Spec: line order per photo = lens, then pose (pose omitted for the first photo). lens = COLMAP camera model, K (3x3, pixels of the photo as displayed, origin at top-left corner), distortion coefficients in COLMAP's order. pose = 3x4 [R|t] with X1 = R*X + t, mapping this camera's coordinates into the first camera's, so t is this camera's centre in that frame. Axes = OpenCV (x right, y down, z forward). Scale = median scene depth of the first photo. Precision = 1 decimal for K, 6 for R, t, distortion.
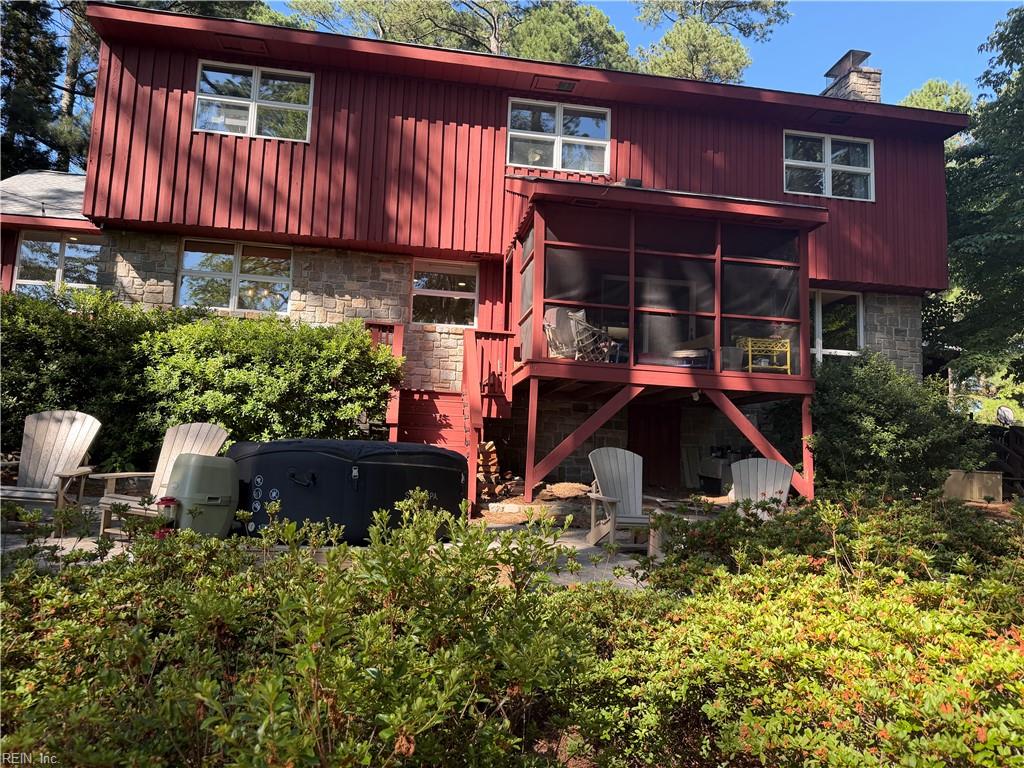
lens RADIAL K [[711.5, 0, 512.0], [0, 711.5, 384.0], [0, 0, 1]] dist [0.083574, -0.111508]
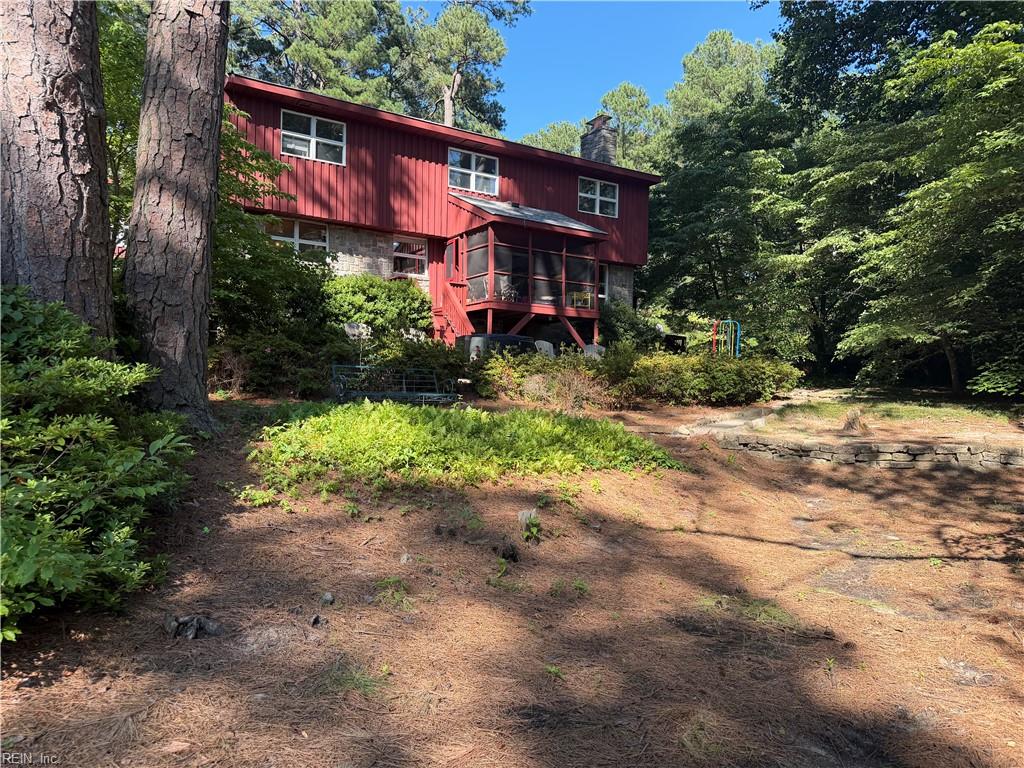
lens RADIAL K [[711.5, 0, 512.0], [0, 711.5, 384.0], [0, 0, 1]] dist [0.083574, -0.111508]
pose [[0.916826, -0.018272, 0.398868, -0.601370], [-0.030299, 0.992888, 0.115129, -0.024947], [-0.398135, -0.117638, 0.909753, -0.777857]]
